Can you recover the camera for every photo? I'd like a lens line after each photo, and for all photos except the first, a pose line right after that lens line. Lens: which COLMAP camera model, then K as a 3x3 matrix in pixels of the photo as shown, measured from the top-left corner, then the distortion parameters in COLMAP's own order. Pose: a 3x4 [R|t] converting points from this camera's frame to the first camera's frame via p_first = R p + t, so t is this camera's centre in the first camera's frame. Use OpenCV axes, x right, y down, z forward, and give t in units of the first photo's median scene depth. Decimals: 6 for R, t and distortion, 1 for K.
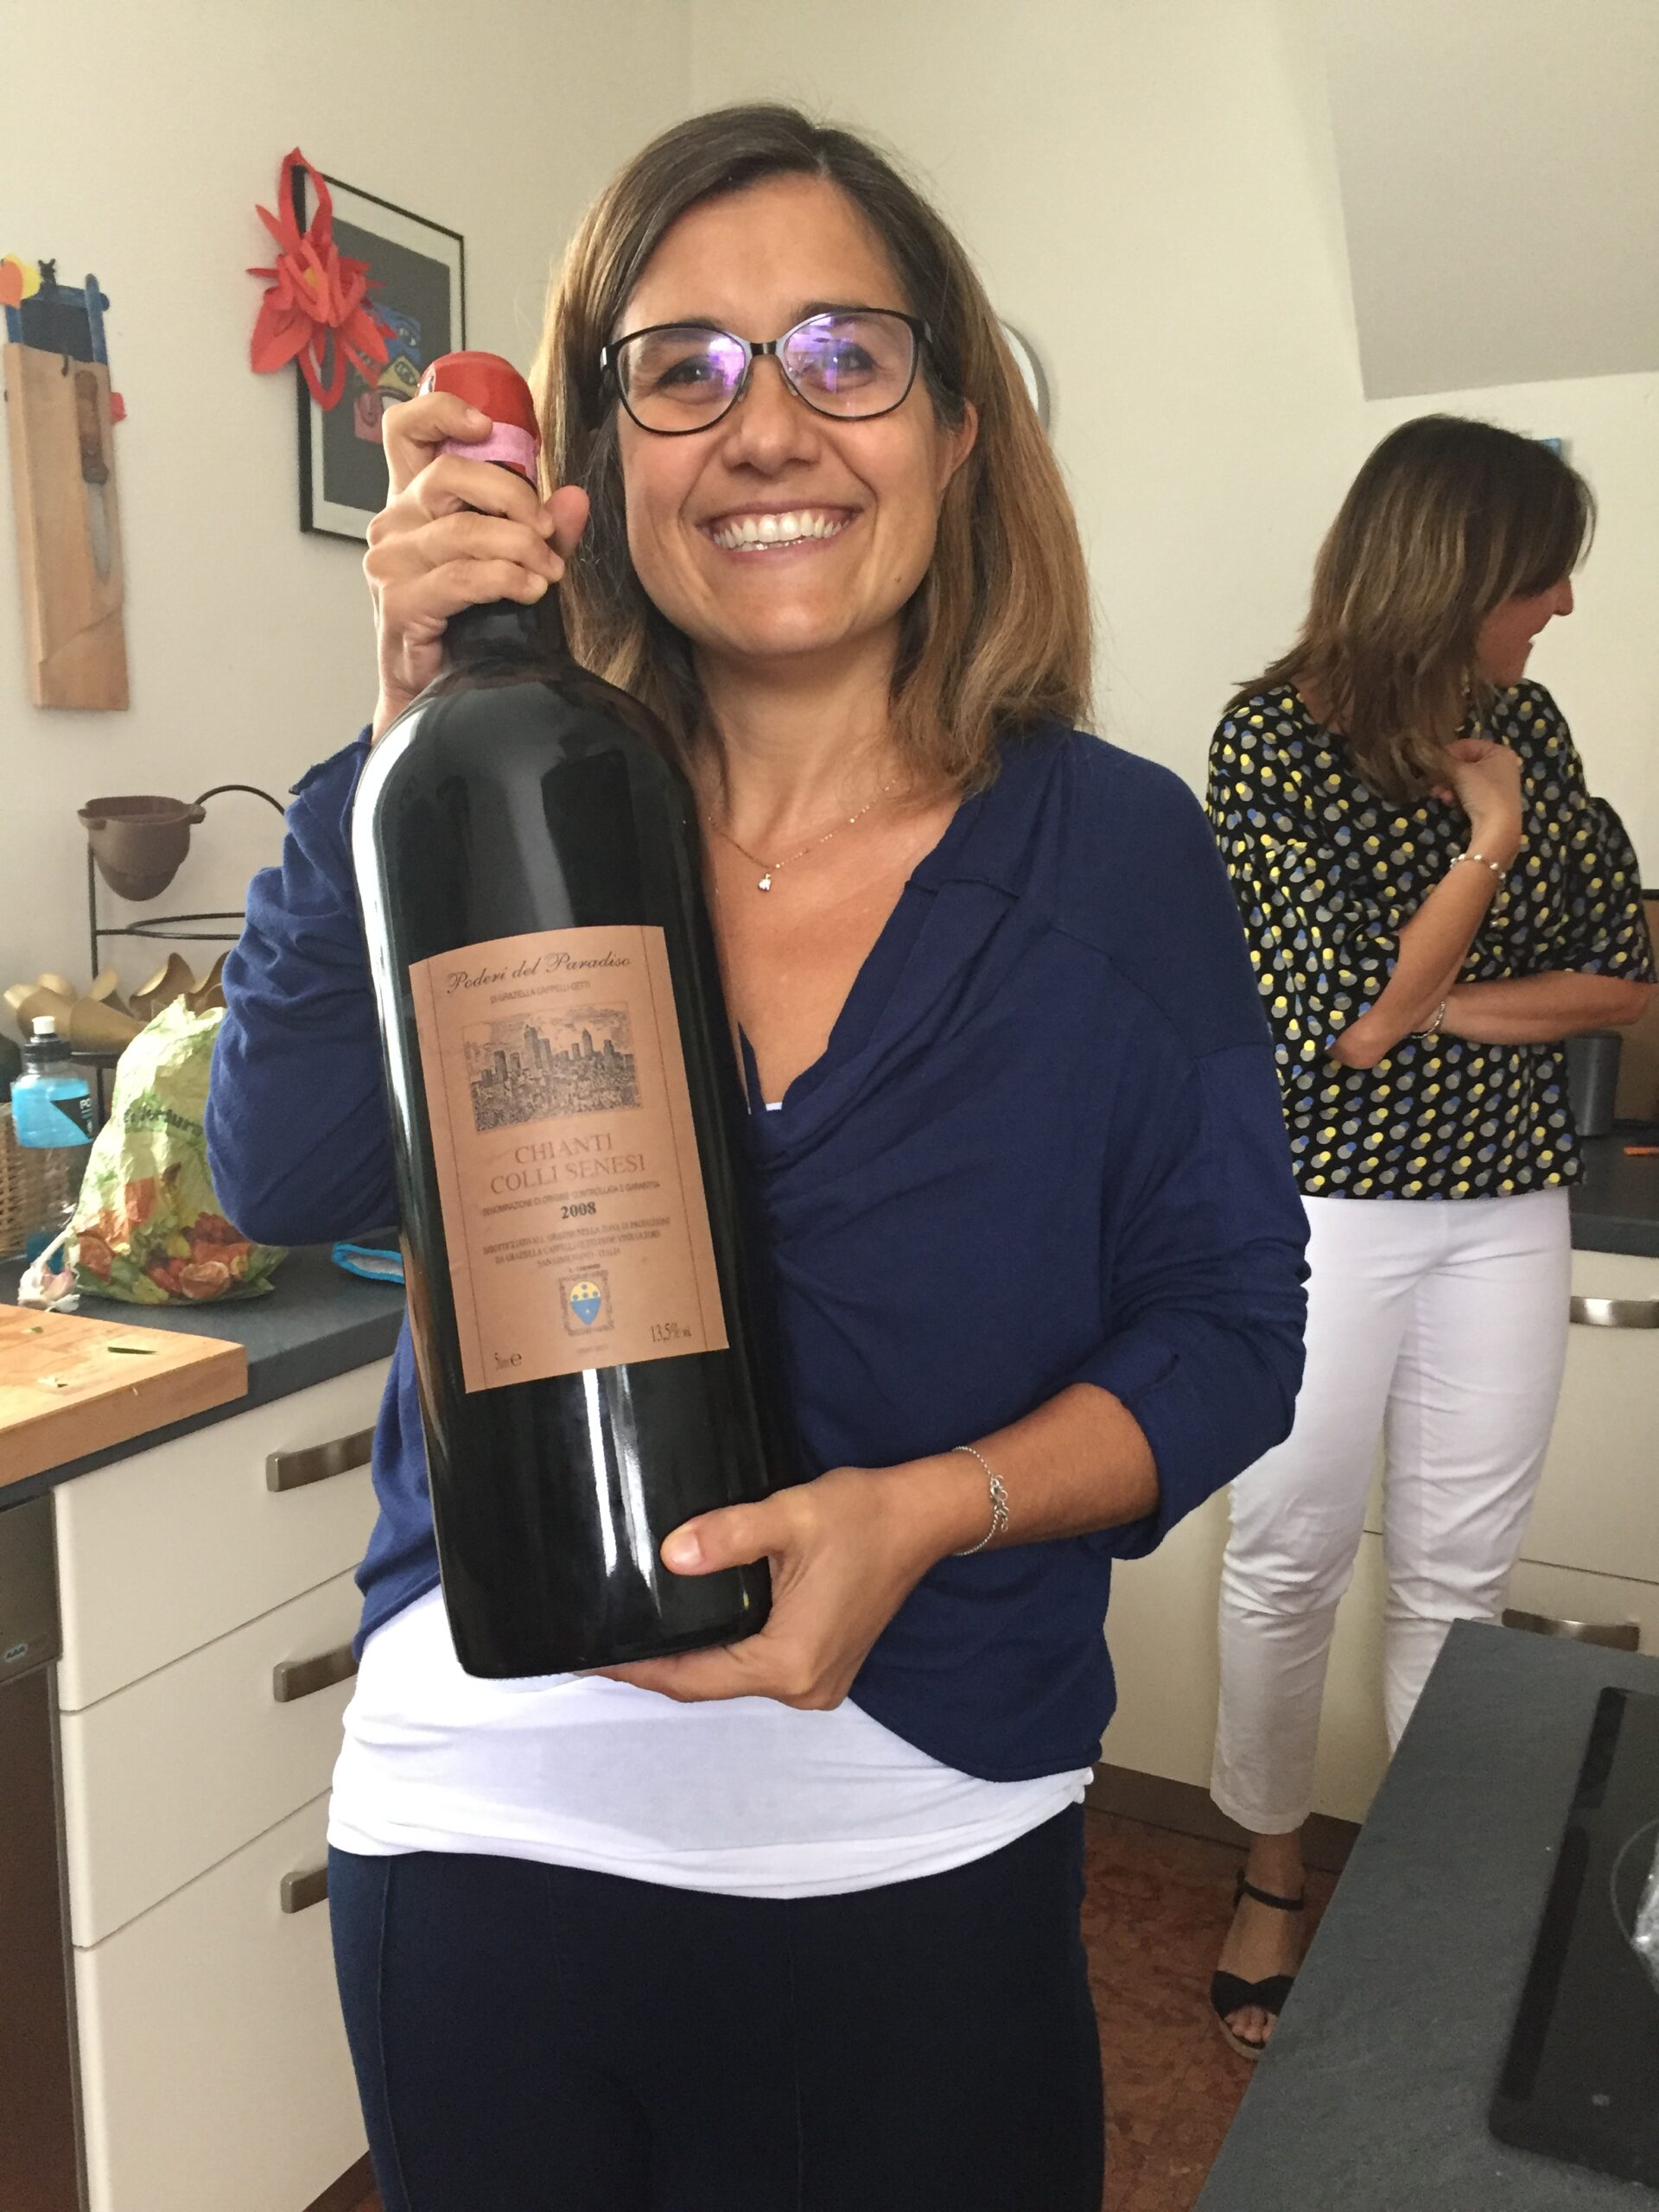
lens RADIAL K [[1884.0, 0, 824.1], [0, 1884.0, 1135.8], [0, 0, 1]] dist [0.070968, -0.063169]
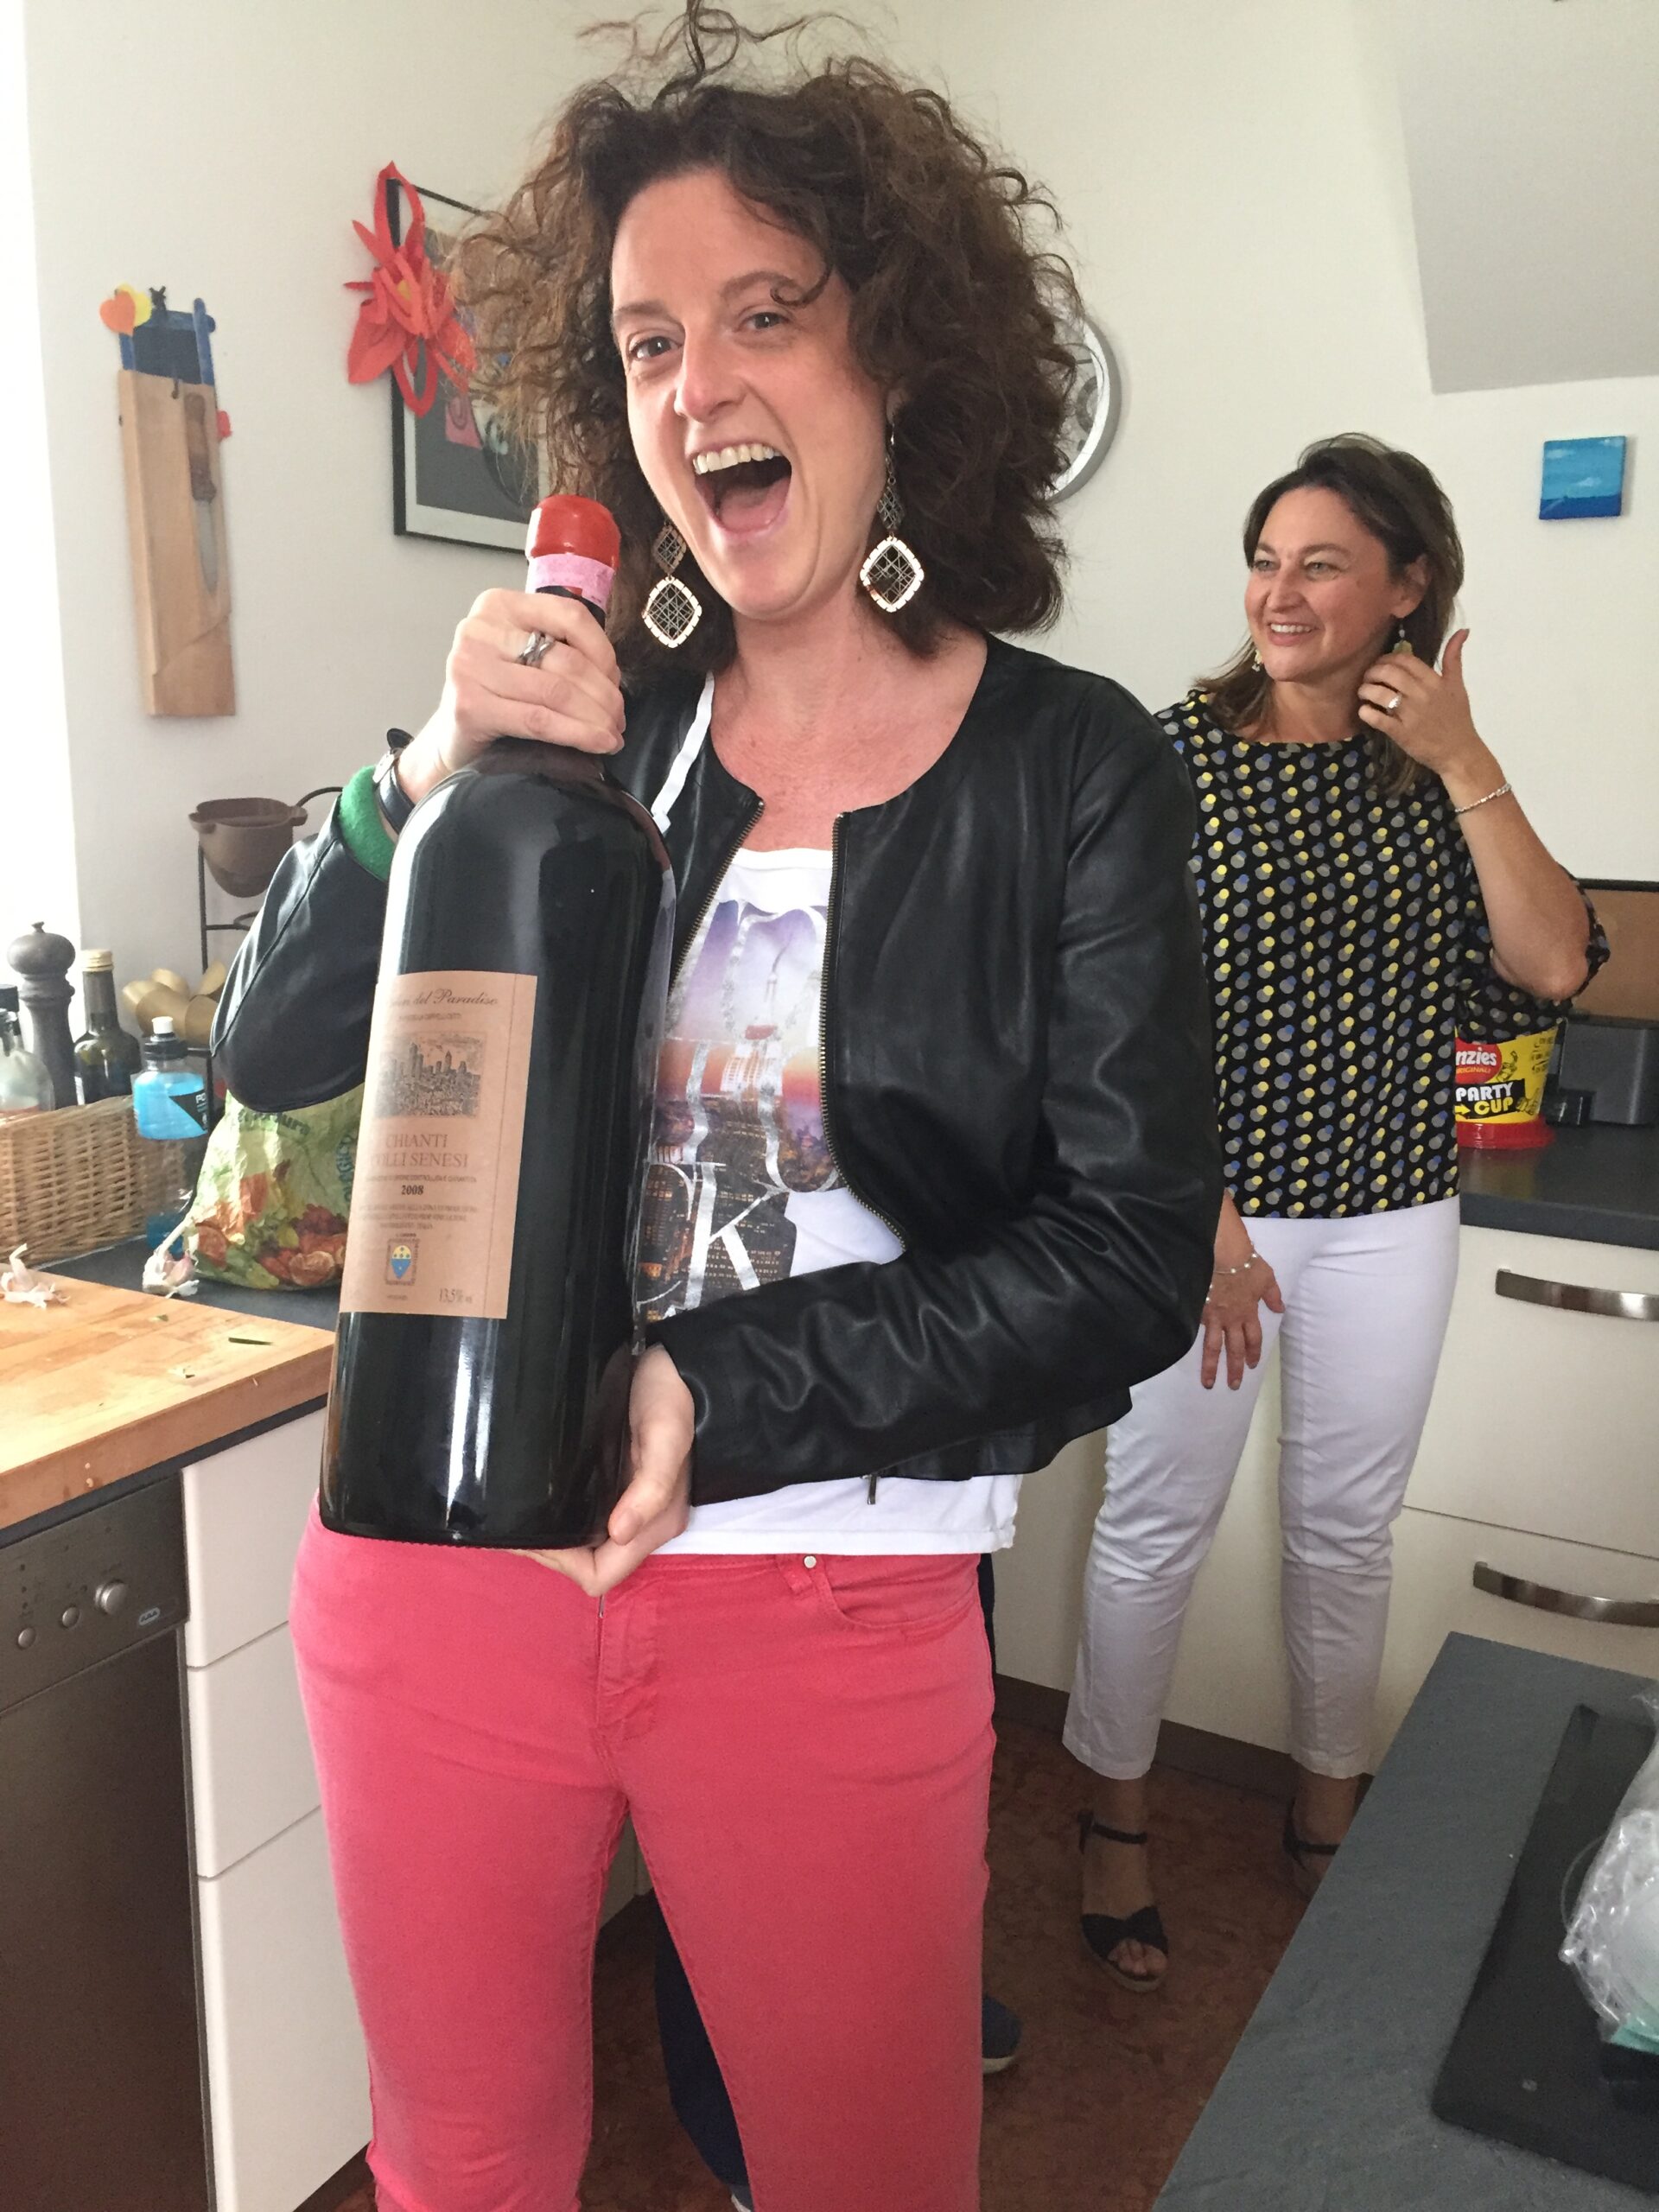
lens RADIAL K [[1926.0, 0, 829.5], [0, 1926.0, 1106.0], [0, 0, 1]] dist [0.064731, -0.004429]
pose [[0.999306, 0.012489, -0.035085, 0.006111], [-0.011015, 0.999061, 0.041900, -0.062844], [0.035576, -0.041484, 0.998506, -0.084609]]
